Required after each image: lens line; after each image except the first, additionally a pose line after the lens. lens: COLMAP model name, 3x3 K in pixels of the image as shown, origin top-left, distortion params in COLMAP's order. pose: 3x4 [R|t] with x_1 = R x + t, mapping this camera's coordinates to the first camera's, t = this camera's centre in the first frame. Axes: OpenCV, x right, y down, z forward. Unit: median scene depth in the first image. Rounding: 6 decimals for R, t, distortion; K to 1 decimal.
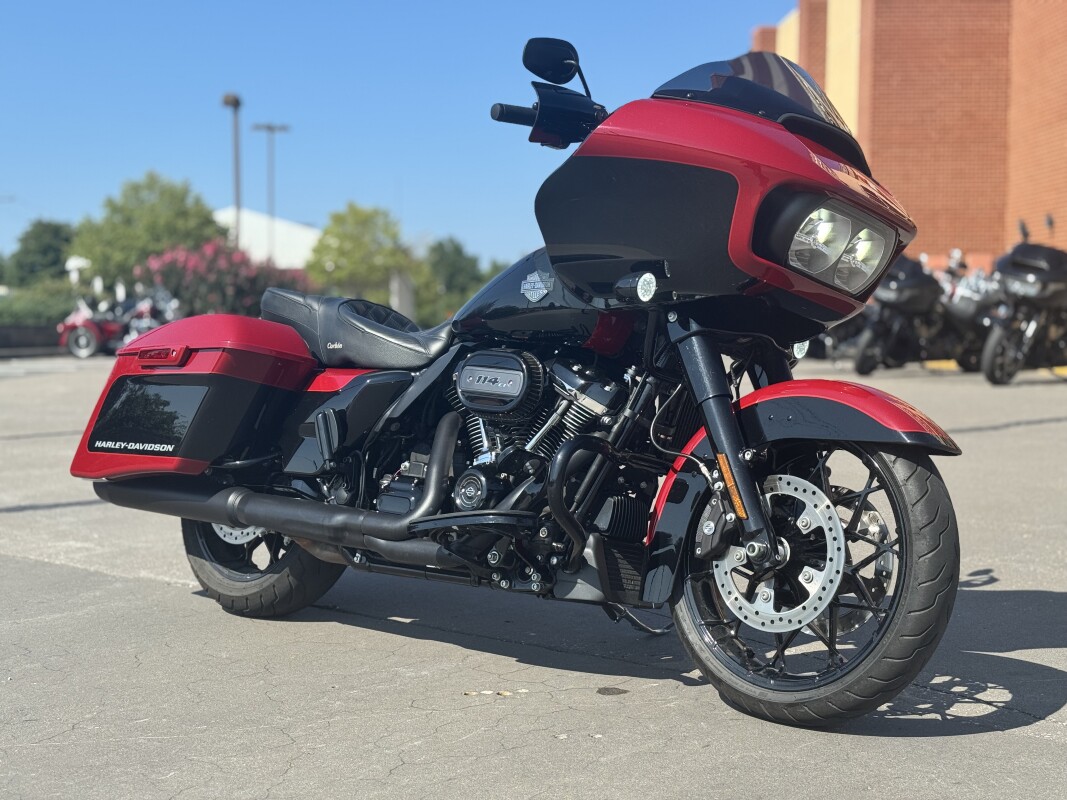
lens RADIAL K [[1510.8, 0, 535.8], [0, 1510.8, 422.9], [0, 0, 1]] dist [0.174472, -0.149902]
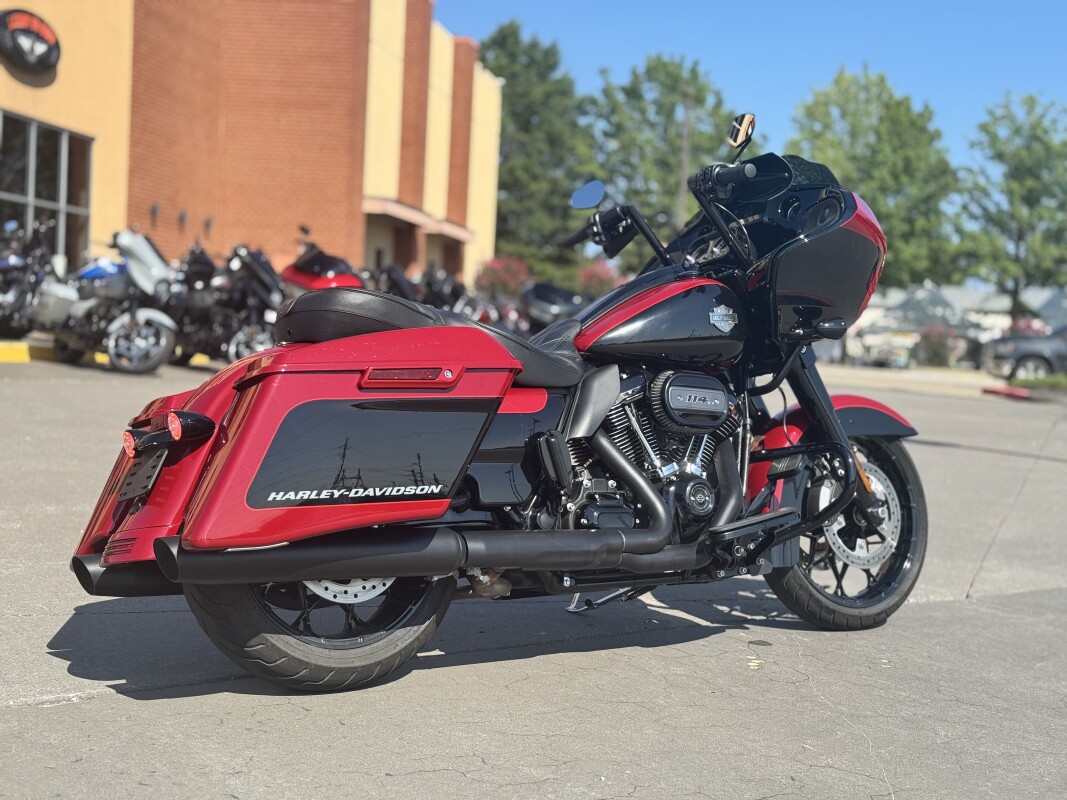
lens RADIAL K [[1510.8, 0, 535.8], [0, 1510.8, 422.9], [0, 0, 1]] dist [0.174472, -0.149902]
pose [[0.192397, -0.045568, 0.980259, -1.291415], [0.011018, 0.998959, 0.044275, -0.068466], [-0.981255, 0.002283, 0.192699, 0.997037]]
